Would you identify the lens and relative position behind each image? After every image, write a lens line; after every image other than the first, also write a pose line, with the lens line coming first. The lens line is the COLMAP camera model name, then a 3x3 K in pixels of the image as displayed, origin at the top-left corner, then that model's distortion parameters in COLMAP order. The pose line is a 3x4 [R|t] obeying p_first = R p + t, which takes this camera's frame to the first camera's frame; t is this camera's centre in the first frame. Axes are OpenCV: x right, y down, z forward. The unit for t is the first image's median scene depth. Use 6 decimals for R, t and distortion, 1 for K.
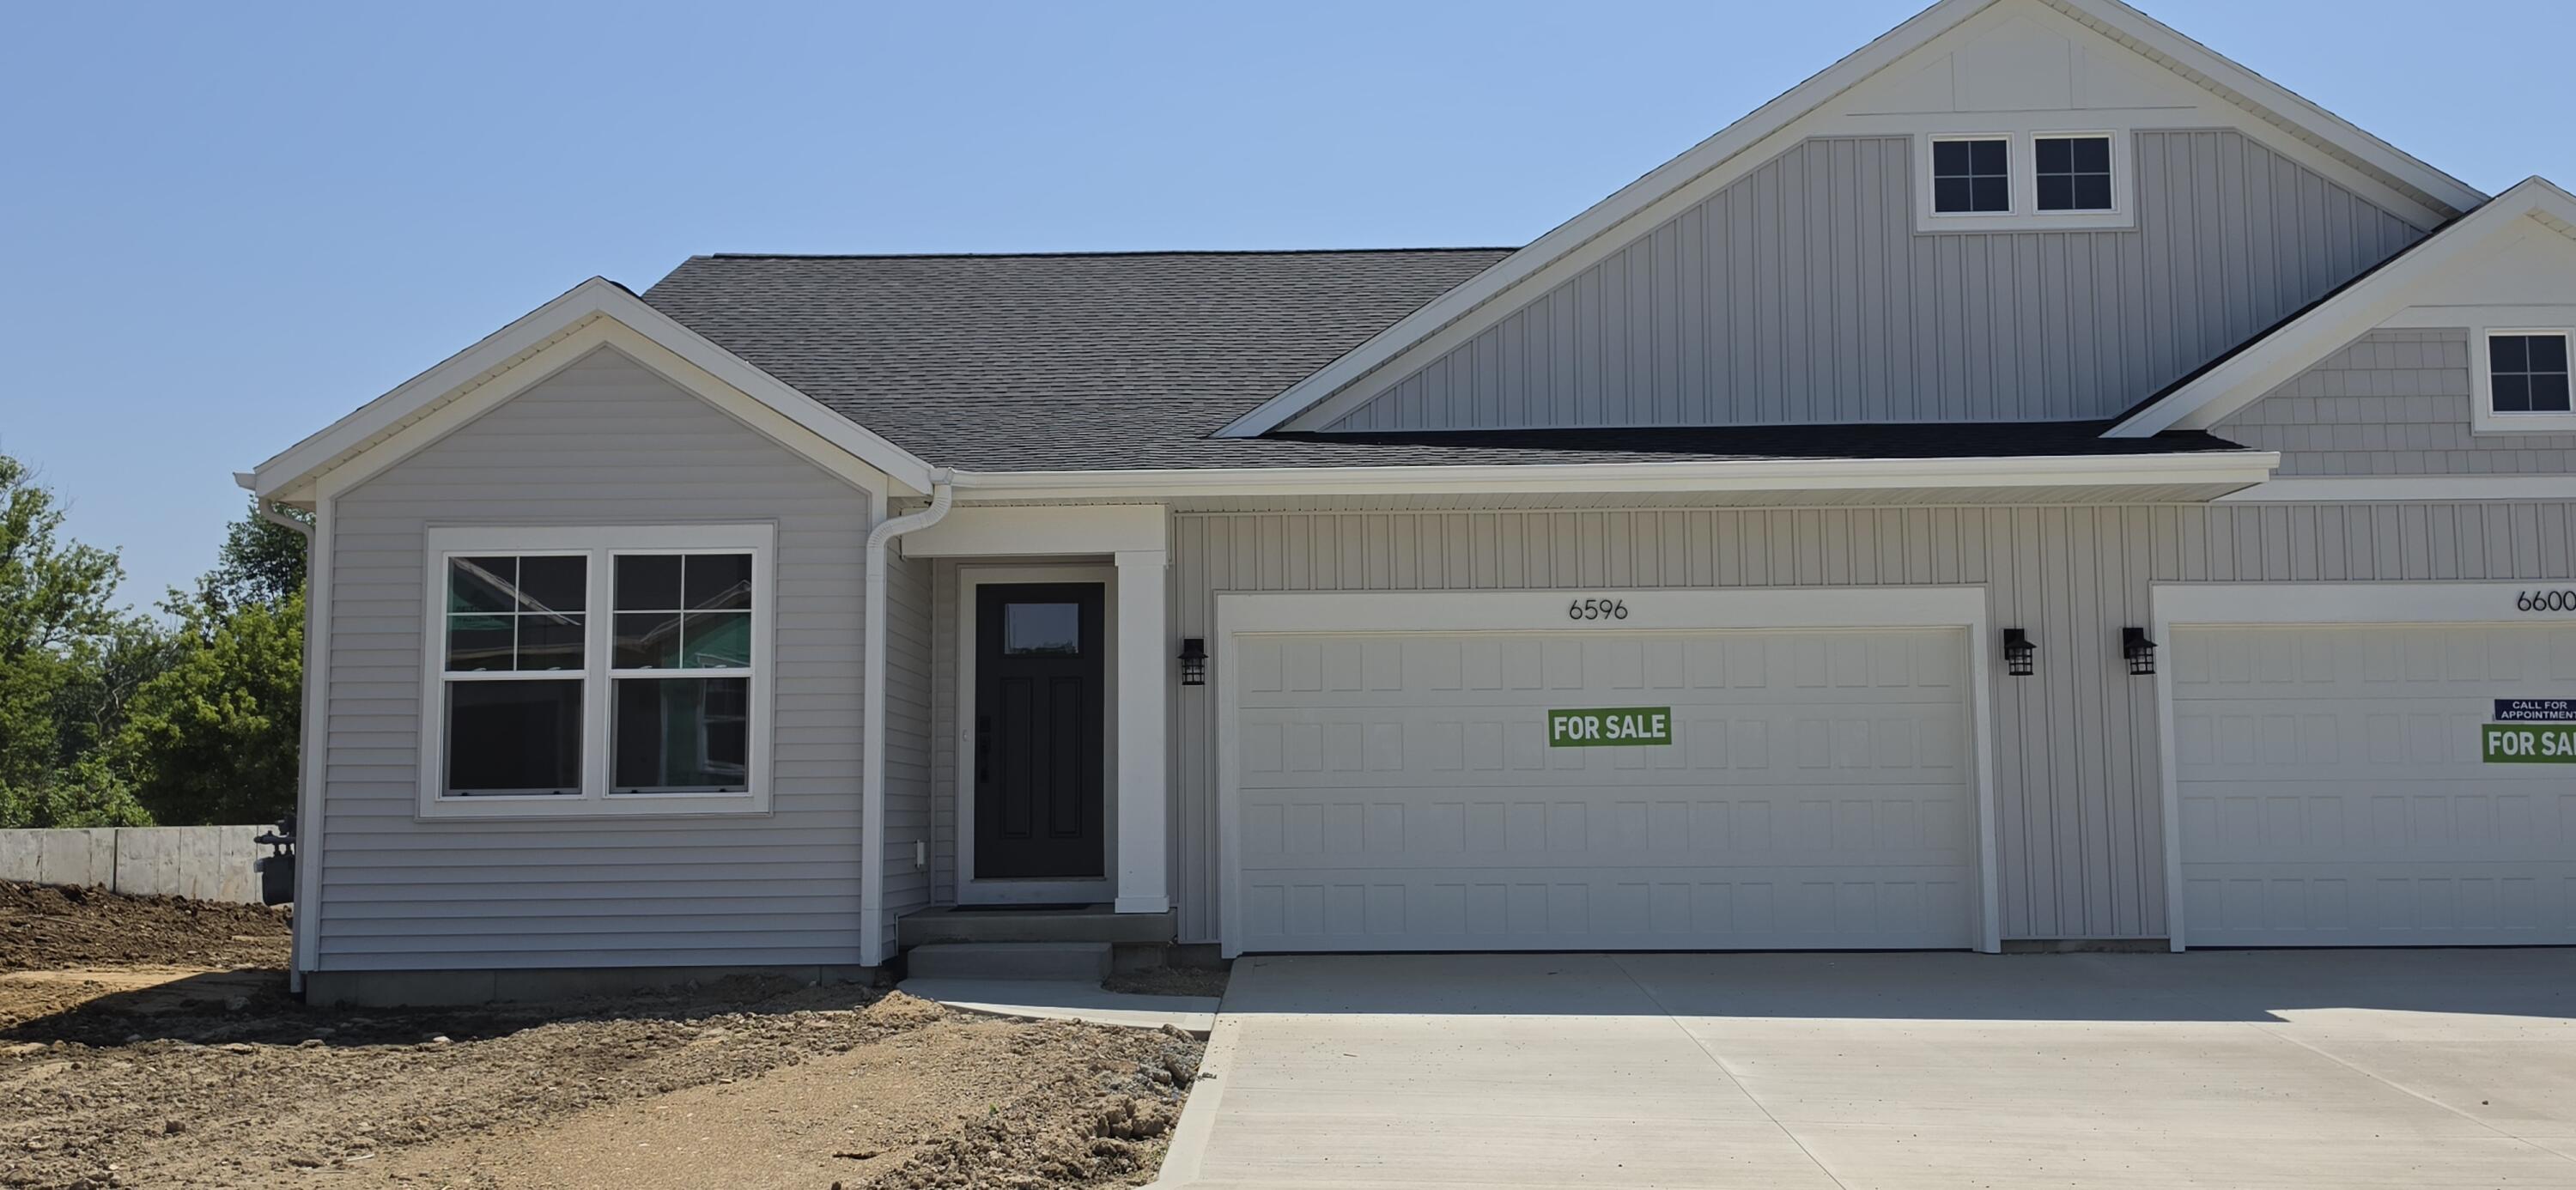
lens RADIAL K [[2082.7, 0, 1288.0], [0, 2082.7, 595.0], [0, 0, 1]] dist [0.138297, -0.206217]
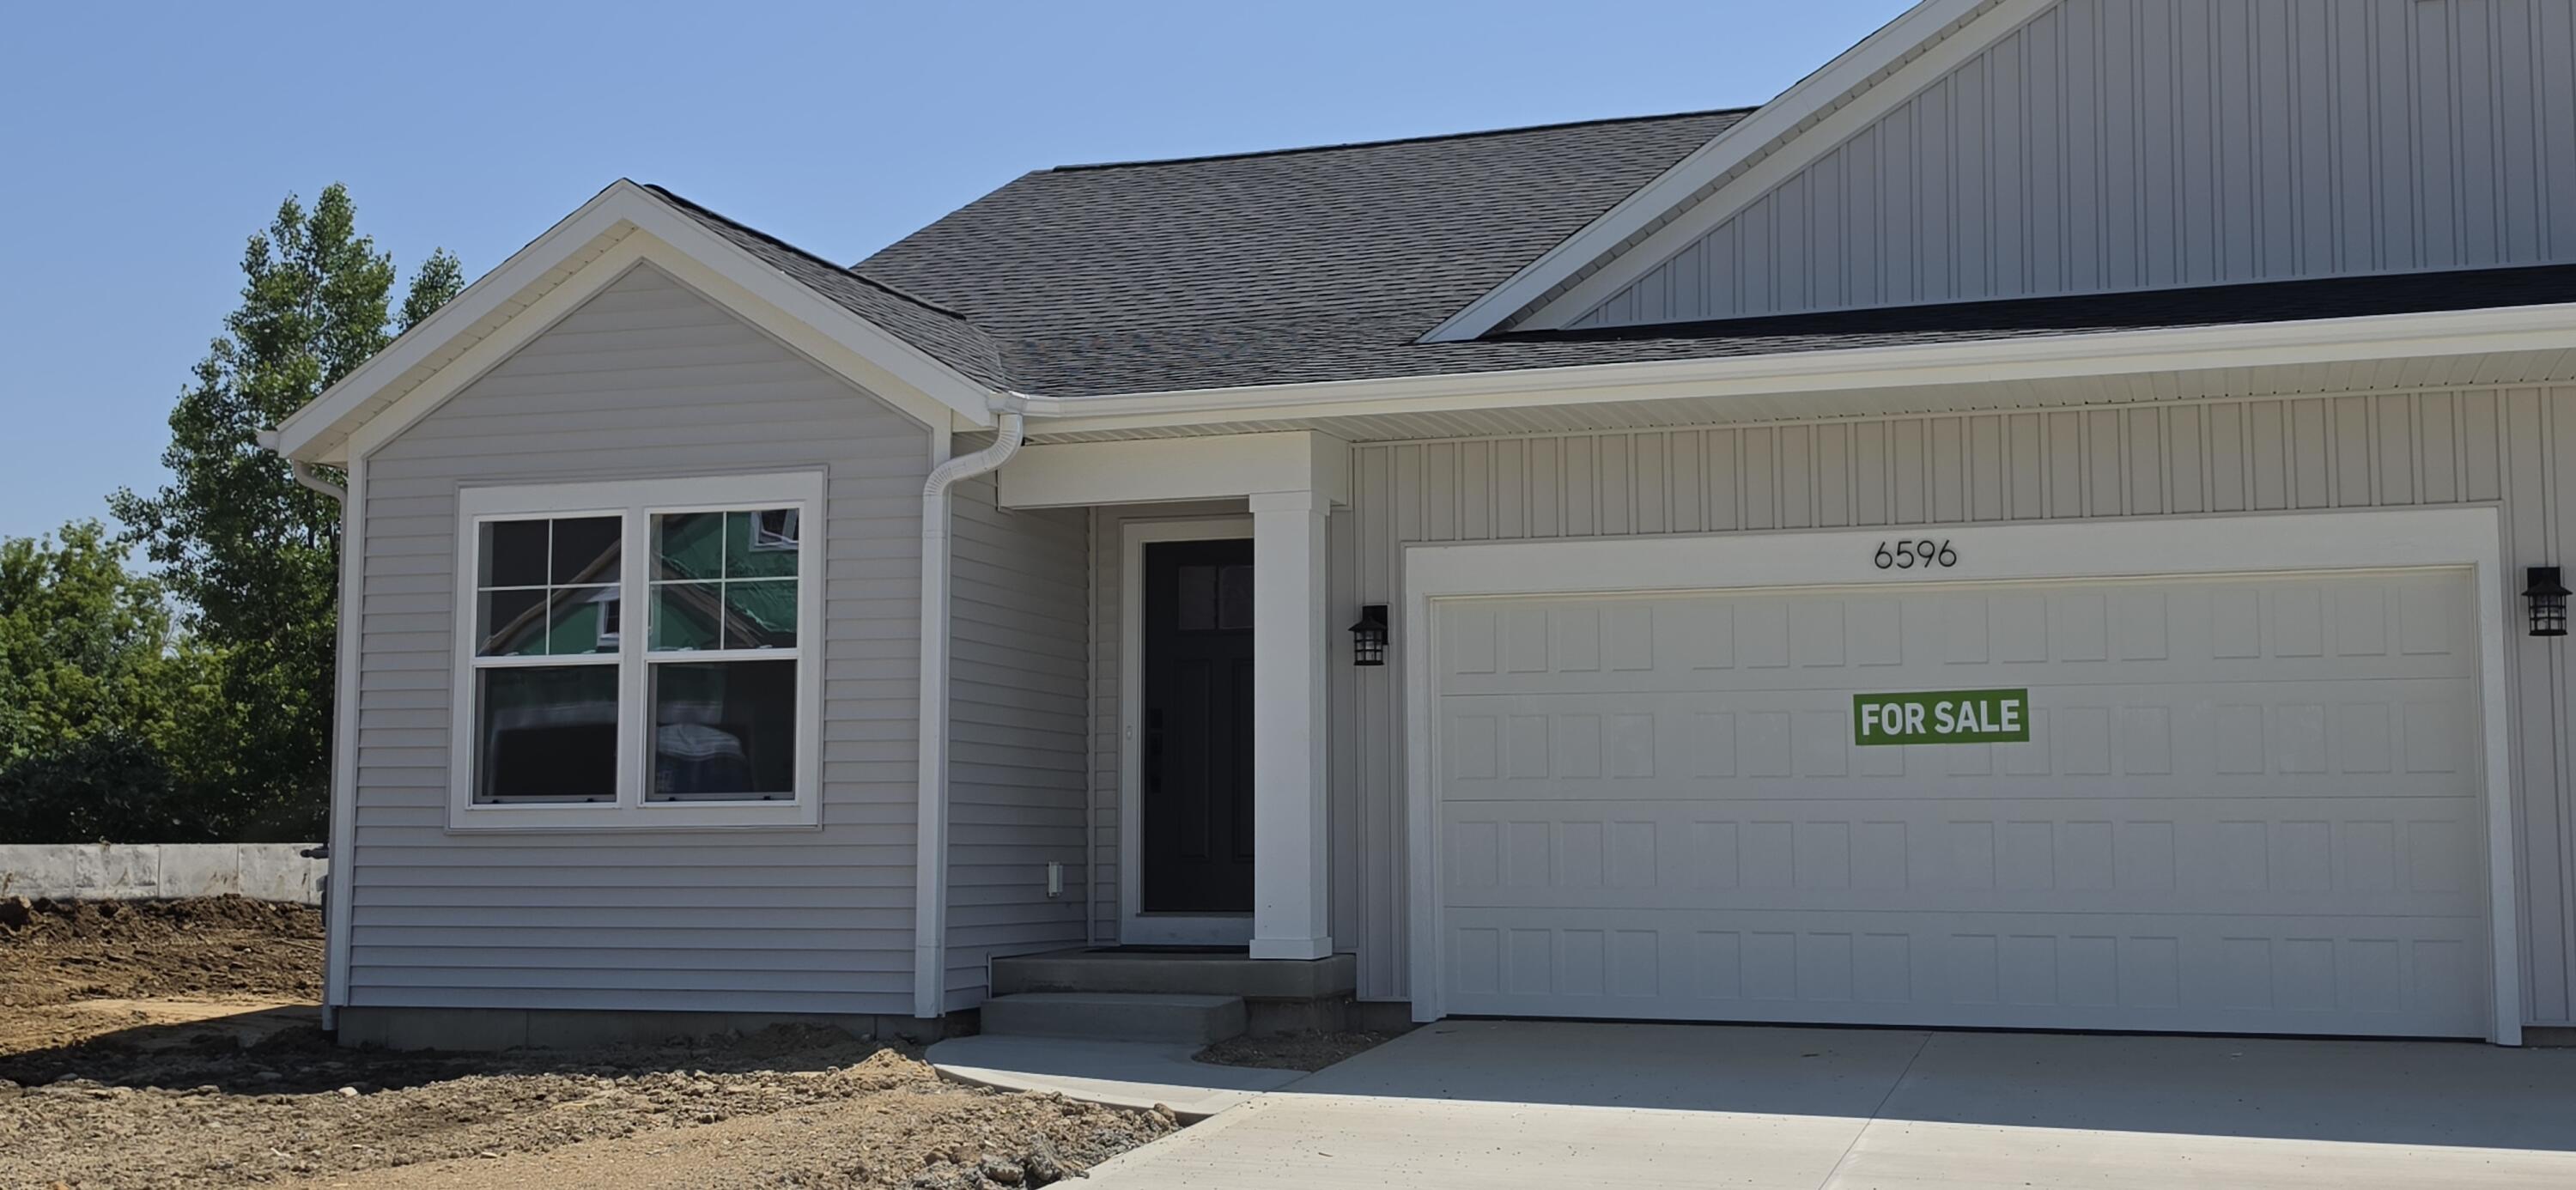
lens RADIAL K [[2537.1, 0, 1284.9], [0, 2537.1, 606.6], [0, 0, 1]] dist [0.169307, -0.314141]
pose [[0.961648, -0.017685, -0.273716, 0.186094], [0.020715, 0.999752, 0.008182, 0.013641], [0.273504, -0.013538, 0.961776, 0.094154]]
